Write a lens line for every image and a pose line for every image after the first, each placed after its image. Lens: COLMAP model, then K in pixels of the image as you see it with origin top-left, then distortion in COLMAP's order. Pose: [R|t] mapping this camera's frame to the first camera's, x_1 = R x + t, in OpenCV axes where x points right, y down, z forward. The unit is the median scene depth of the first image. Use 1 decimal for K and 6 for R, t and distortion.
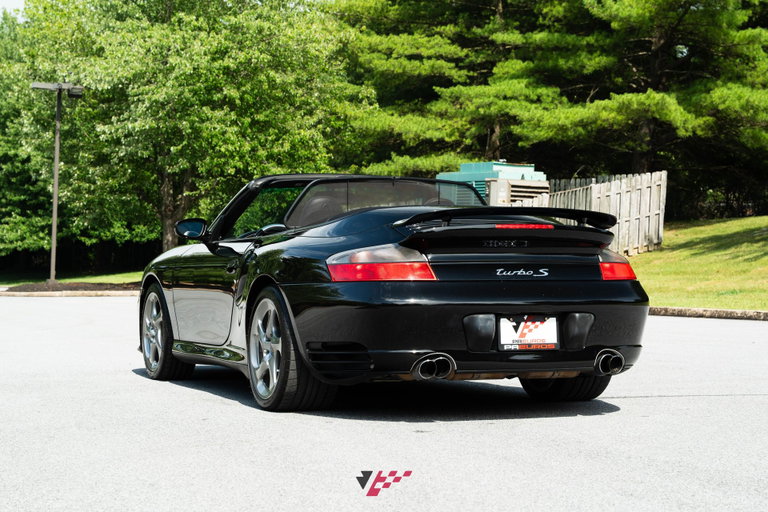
lens RADIAL K [[1461.0, 0, 396.0], [0, 1461.0, 240.2], [0, 0, 1]] dist [0.002358, -0.079462]
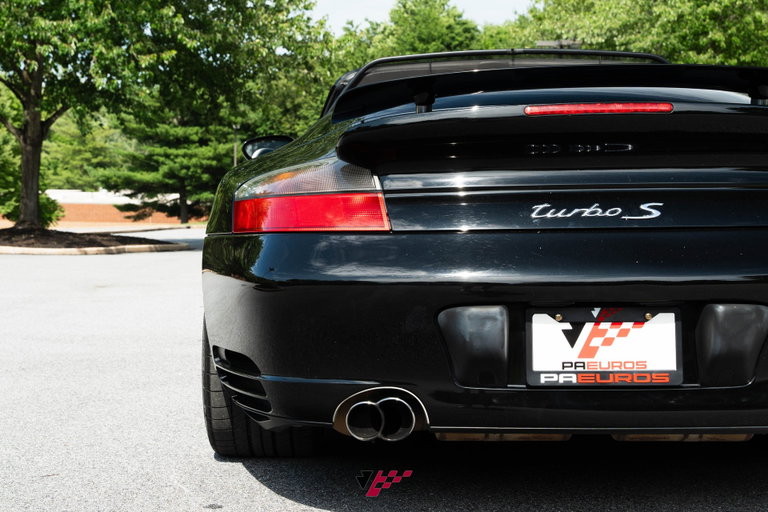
lens RADIAL K [[1231.2, 0, 336.6], [0, 1231.2, 254.6], [0, 0, 1]] dist [0.033305, 0.114448]
pose [[0.905304, 0.003107, -0.424752, 0.021622], [0.022284, 0.998249, 0.054797, 0.001566], [0.424179, -0.059073, 0.903650, 0.076466]]
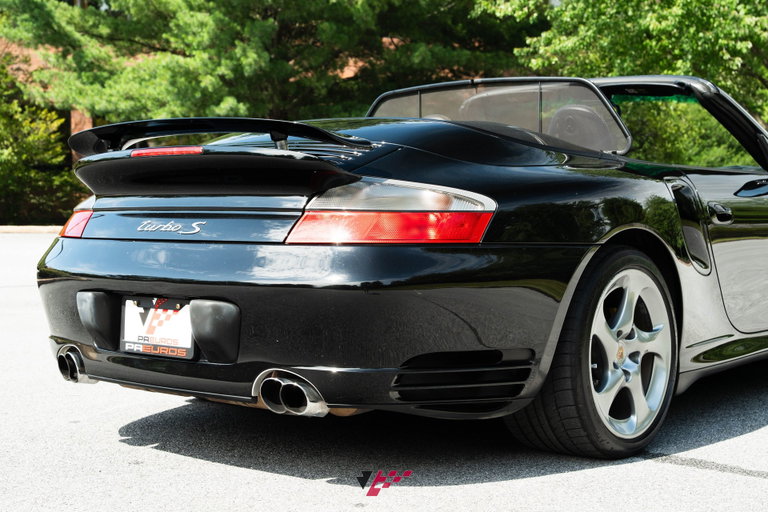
lens RADIAL K [[1210.9, 0, 384.0], [0, 1210.9, 256.0], [0, 0, 1]] dist [0.005790, 0.117849]
pose [[0.468929, 0.035764, -0.882512, 0.070706], [0.021947, 0.998400, 0.052122, 0.001196], [0.882963, -0.043810, 0.467393, 0.103622]]
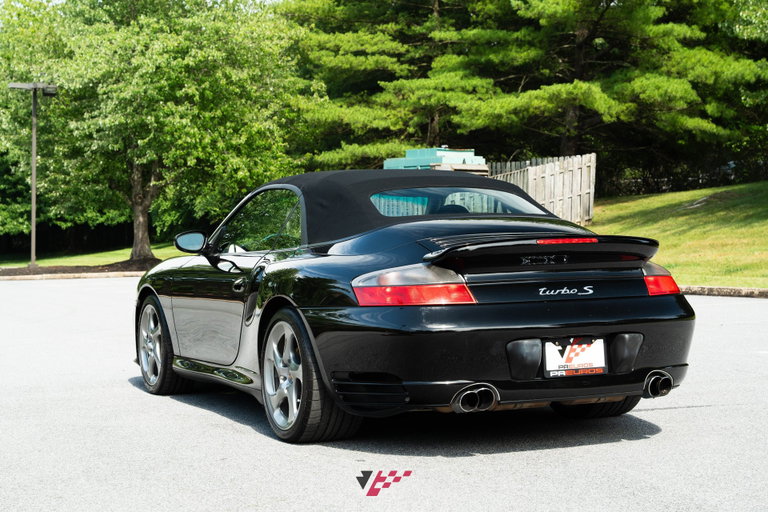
lens RADIAL K [[1299.1, 0, 384.0], [0, 1299.1, 256.0], [0, 0, 1]] dist [0.001151, -0.087028]
pose [[0.999145, -0.023480, 0.034020, -0.006806], [0.022428, 0.999268, 0.030975, -0.003426], [-0.034723, -0.030186, 0.998941, 0.023141]]
